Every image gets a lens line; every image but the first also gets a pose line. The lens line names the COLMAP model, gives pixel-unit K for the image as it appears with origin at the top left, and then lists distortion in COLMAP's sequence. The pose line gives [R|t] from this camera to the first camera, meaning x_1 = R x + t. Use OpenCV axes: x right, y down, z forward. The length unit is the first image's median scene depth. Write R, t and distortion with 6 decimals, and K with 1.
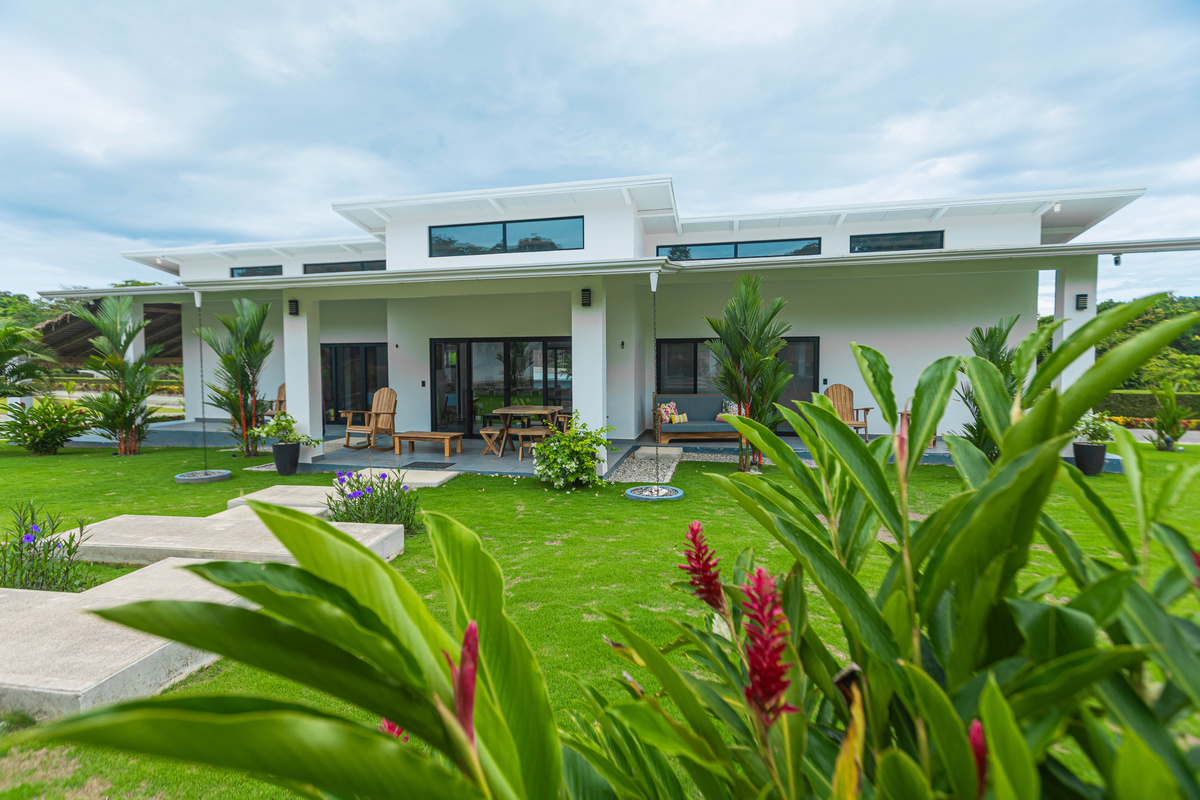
lens RADIAL K [[563.2, 0, 597.8], [0, 563.2, 392.6], [0, 0, 1]] dist [-0.001572, -0.000641]
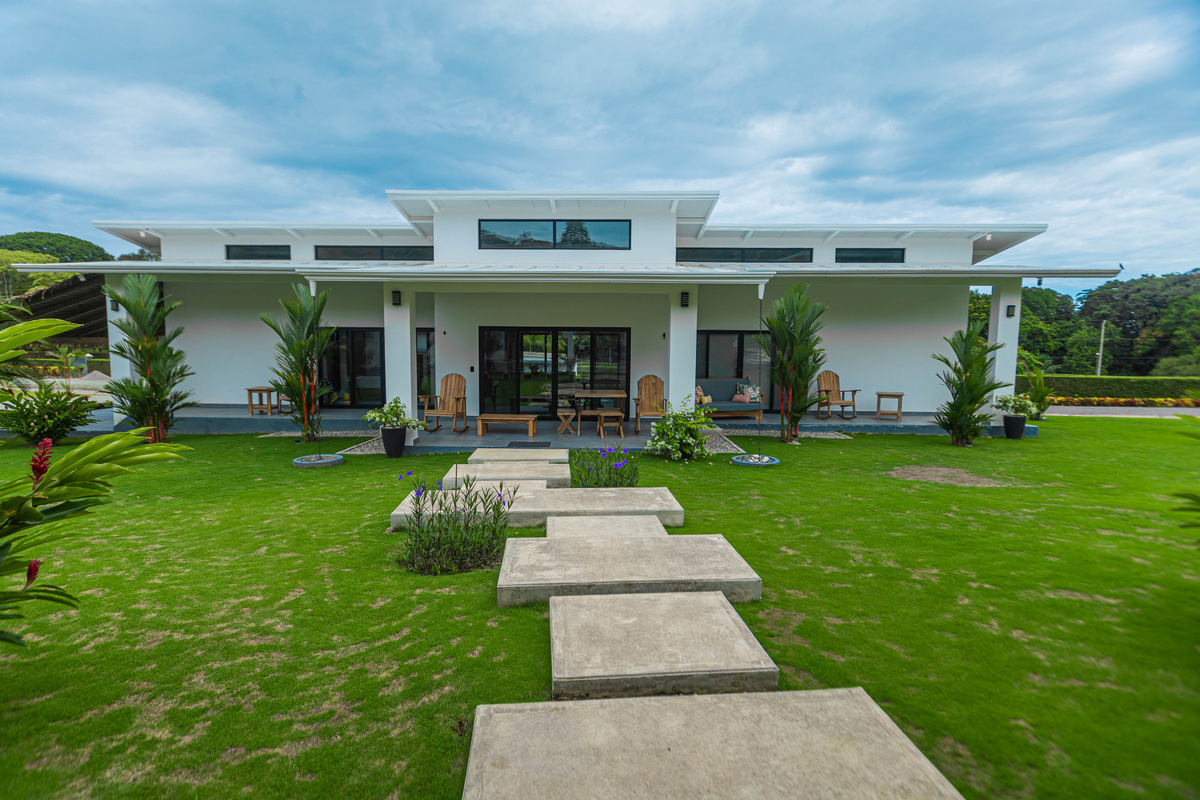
lens RADIAL K [[563.2, 0, 588.3], [0, 563.2, 400.9], [0, 0, 1]] dist [-0.001572, -0.000641]
pose [[0.976529, -0.010096, 0.215150, -0.324148], [-0.001205, 0.998629, 0.052331, -0.011903], [-0.215383, -0.051362, 0.975178, -0.084388]]
